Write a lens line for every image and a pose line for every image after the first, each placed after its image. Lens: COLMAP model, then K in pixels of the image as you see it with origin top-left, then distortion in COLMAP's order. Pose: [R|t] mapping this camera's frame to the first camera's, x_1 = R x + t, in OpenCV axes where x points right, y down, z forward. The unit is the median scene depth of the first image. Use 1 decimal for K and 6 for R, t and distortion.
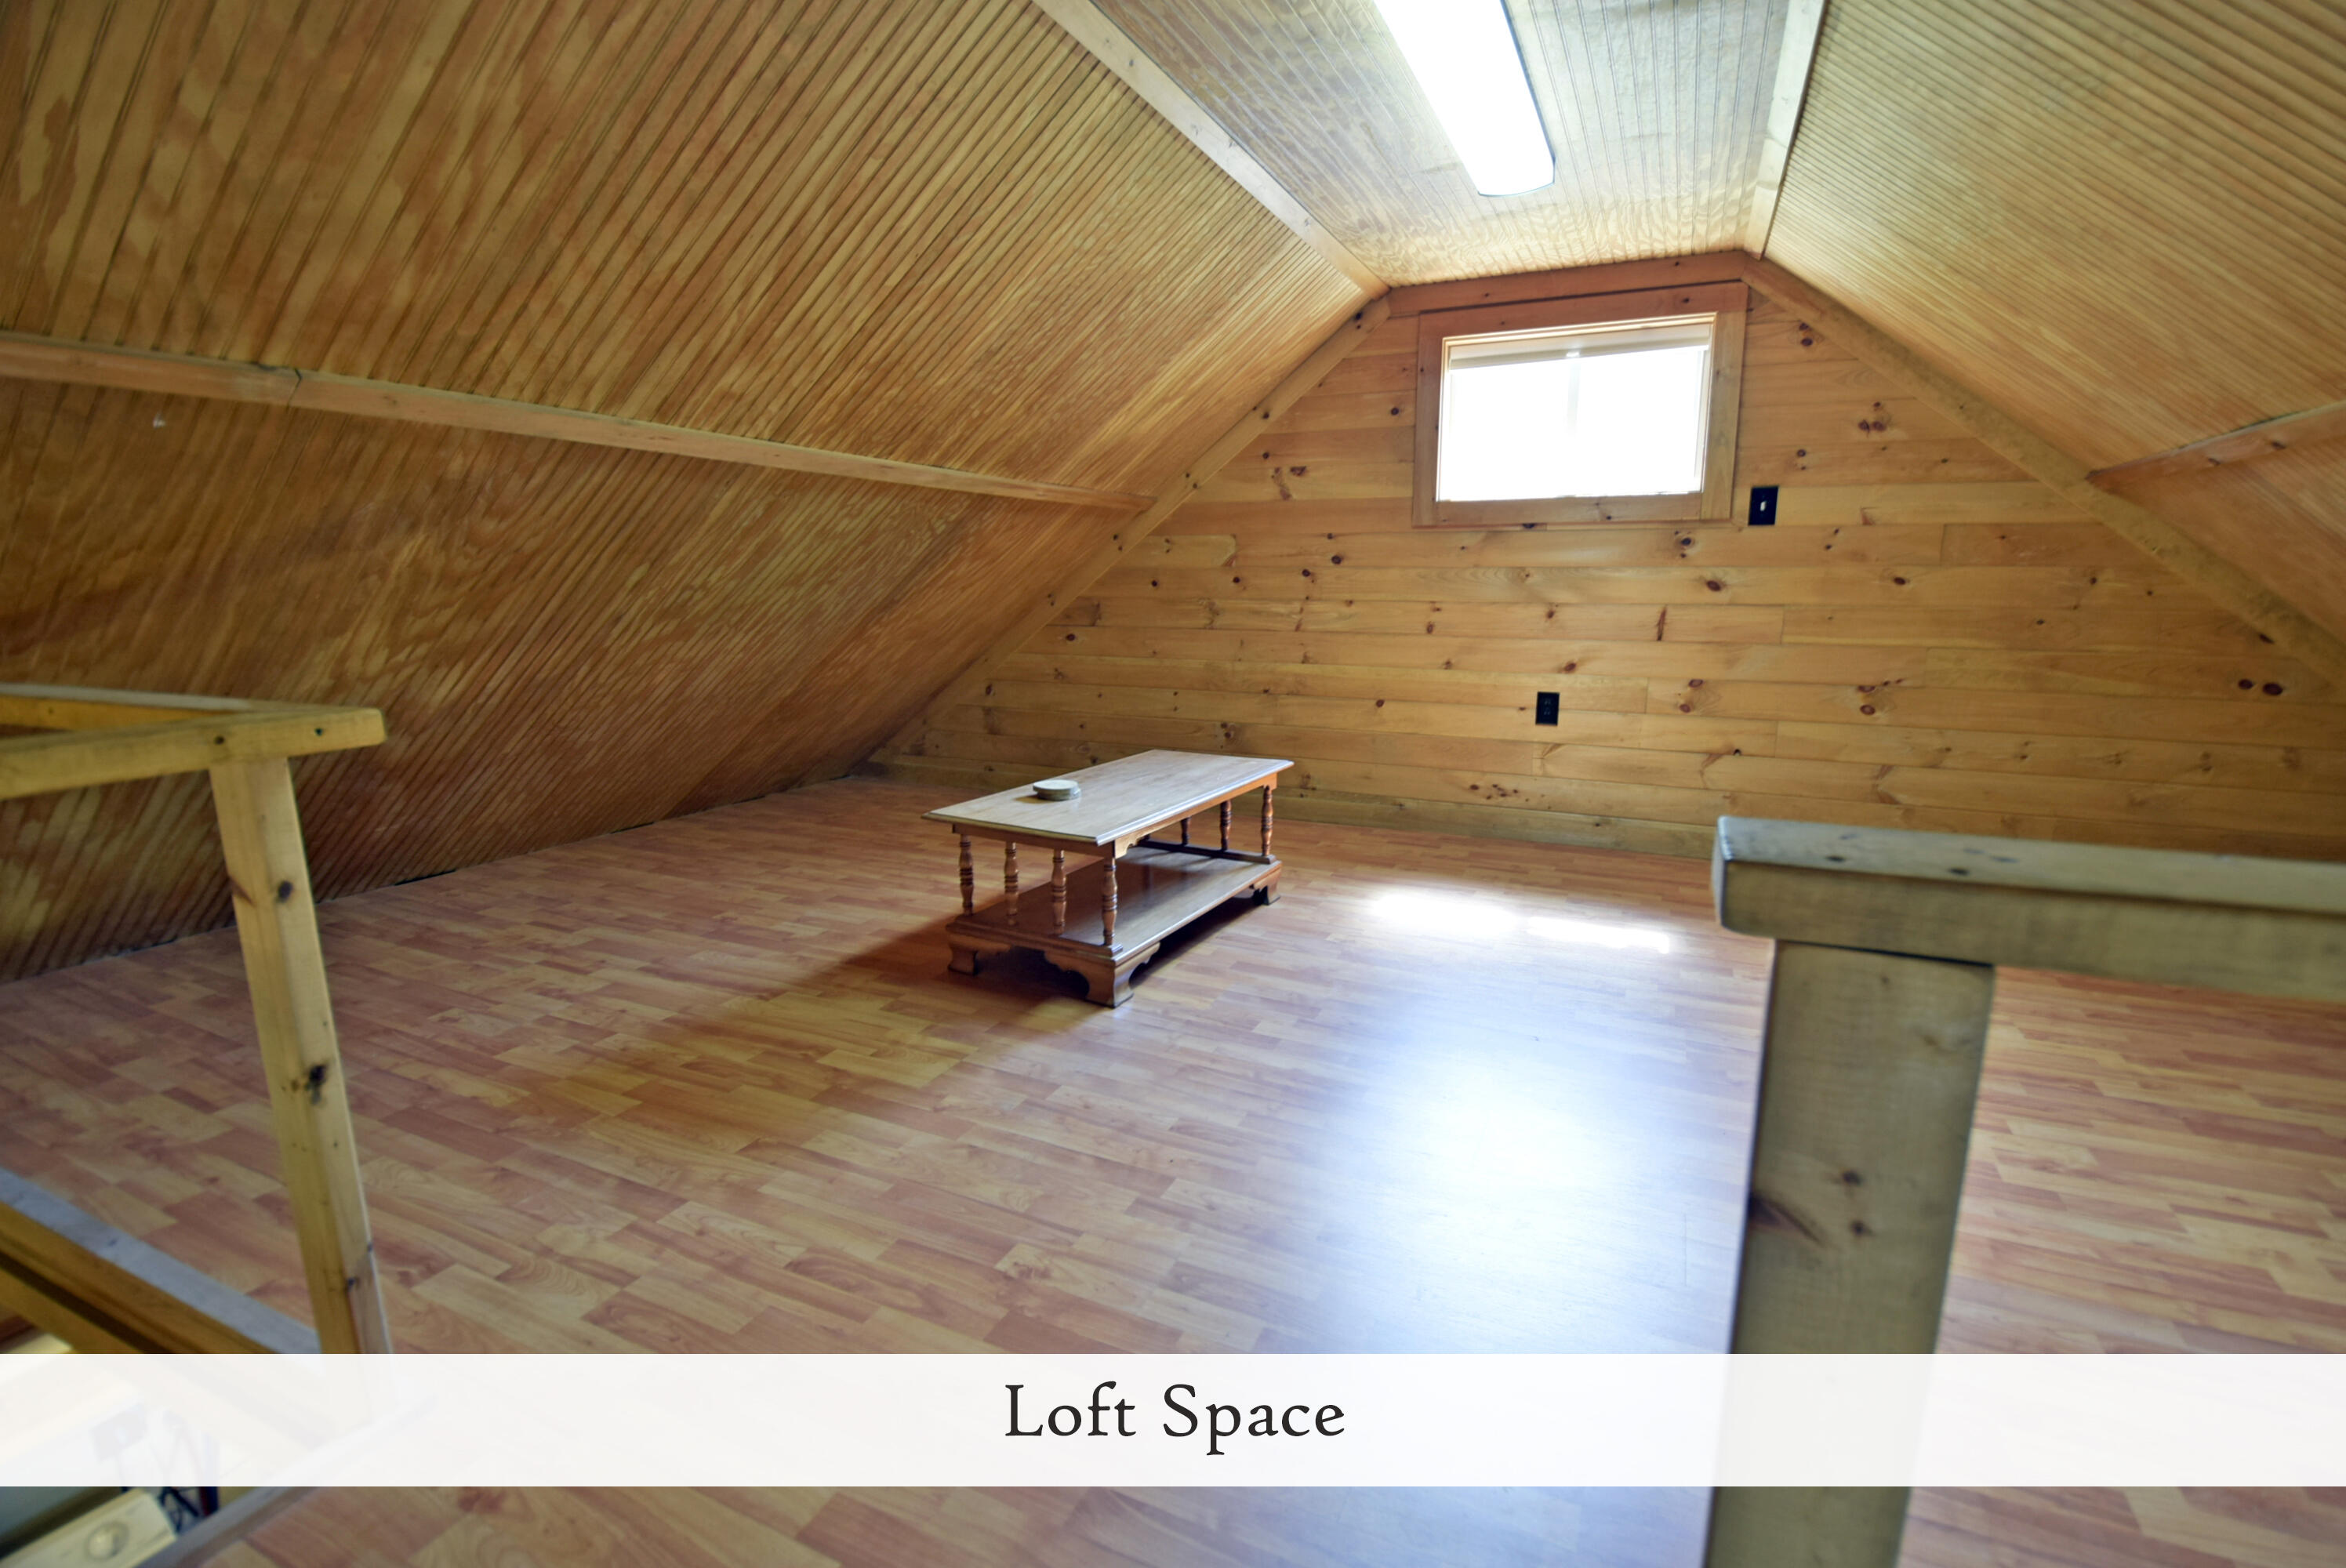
lens RADIAL K [[1026.5, 0, 1216.0], [0, 1026.5, 773.6], [0, 0, 1]] dist [0.015366, -0.019447]
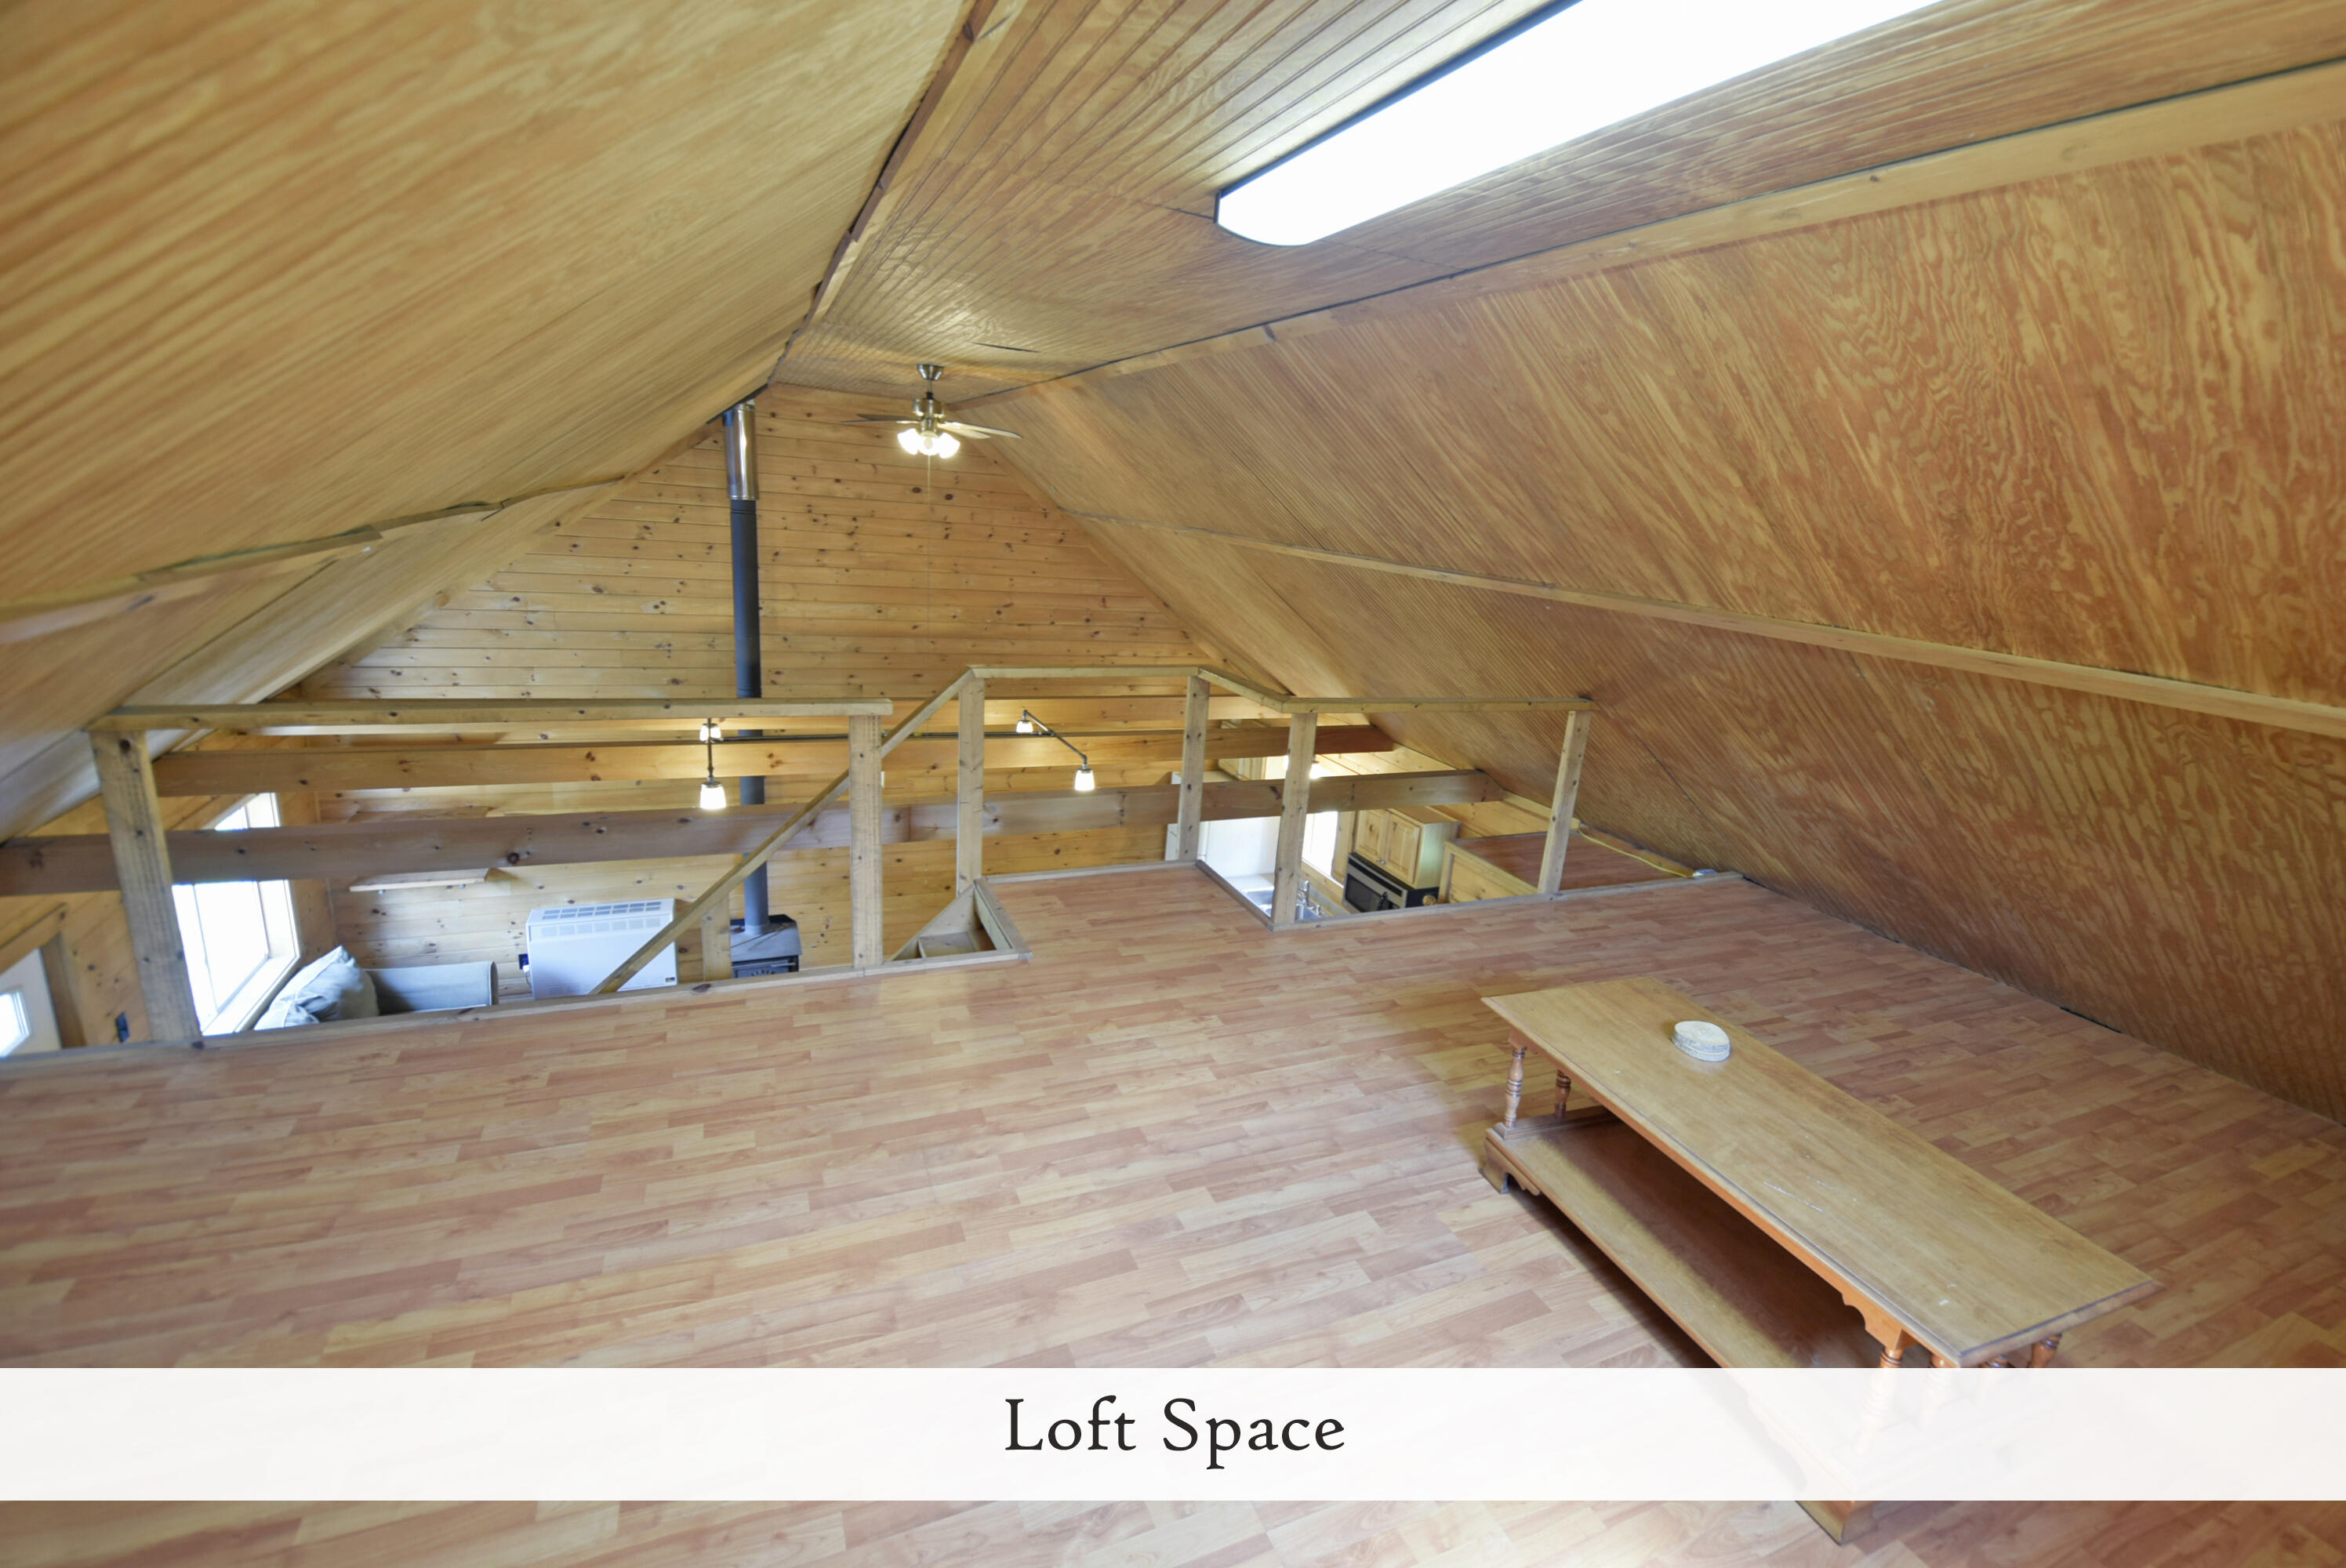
lens RADIAL K [[1034.1, 0, 1212.2], [0, 1034.1, 774.0], [0, 0, 1]] dist [0.024360, -0.026977]
pose [[-0.666803, 0.136969, -0.732539, 0.803783], [-0.217322, 0.904502, 0.366943, -0.462198], [0.712843, 0.403876, -0.573358, 1.293583]]
